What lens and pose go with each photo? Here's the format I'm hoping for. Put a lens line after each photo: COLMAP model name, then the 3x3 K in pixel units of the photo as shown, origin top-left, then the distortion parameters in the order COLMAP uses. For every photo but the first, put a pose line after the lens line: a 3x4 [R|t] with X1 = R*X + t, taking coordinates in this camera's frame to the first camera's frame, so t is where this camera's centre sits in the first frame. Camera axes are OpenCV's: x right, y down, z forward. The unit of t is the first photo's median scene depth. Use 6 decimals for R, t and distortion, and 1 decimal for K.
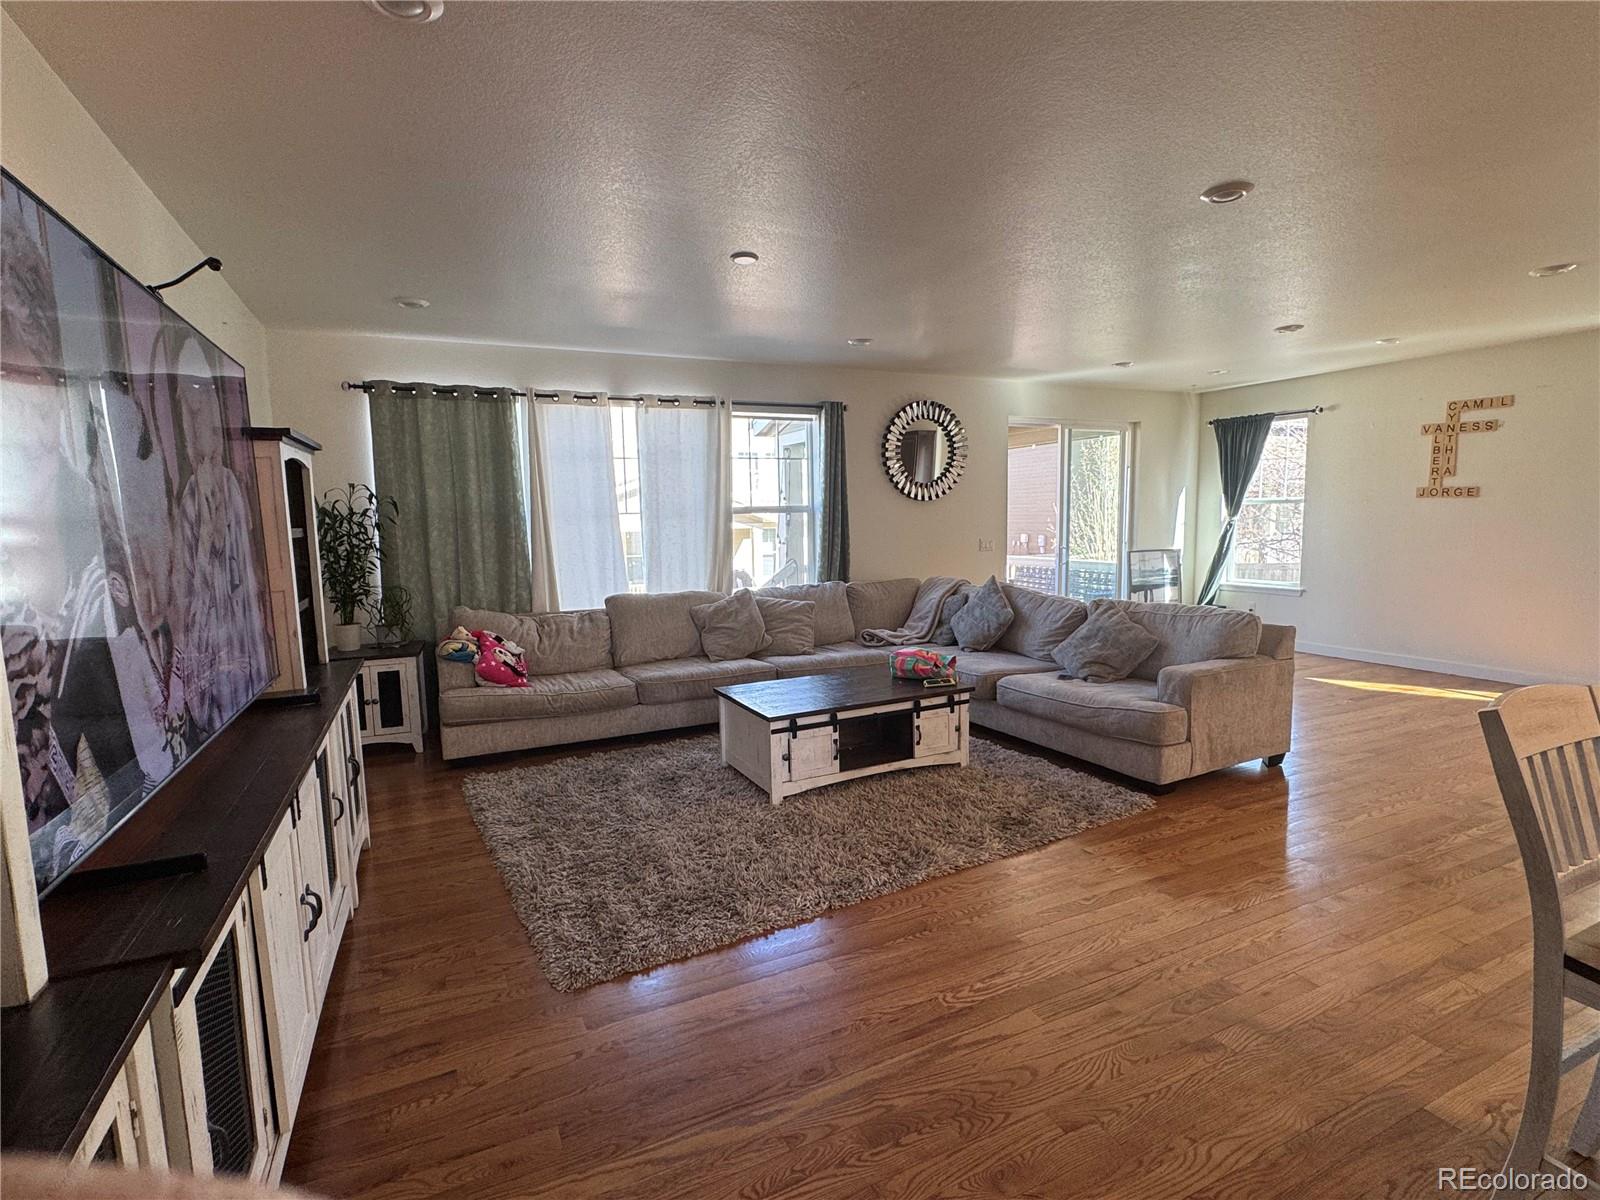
lens RADIAL K [[778.4, 0, 798.1], [0, 778.4, 603.8], [0, 0, 1]] dist [-0.004311, -0.000430]
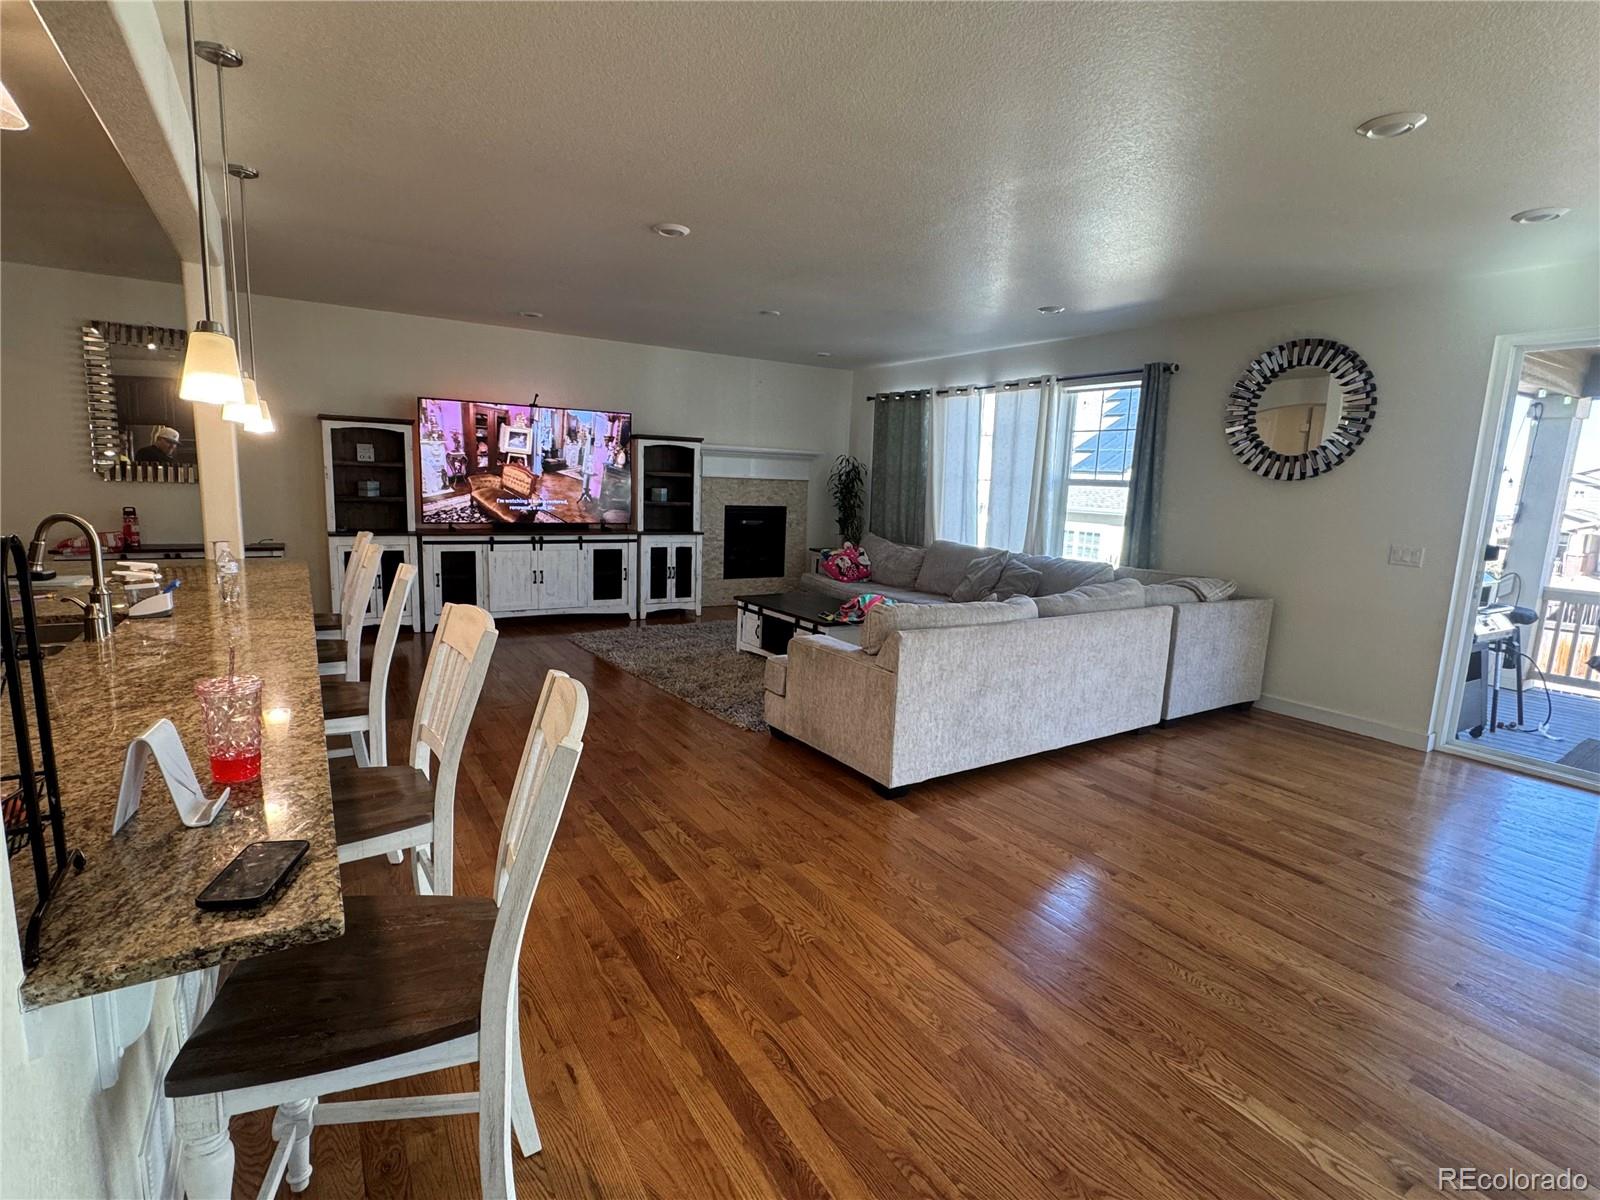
lens RADIAL K [[778.4, 0, 795.6], [0, 778.4, 598.1], [0, 0, 1]] dist [-0.004311, -0.000430]
pose [[0.126220, 0.177396, -0.976012, 1.012979], [-0.155659, 0.975234, 0.157125, -0.082639], [0.979714, 0.132092, 0.150707, 0.559473]]
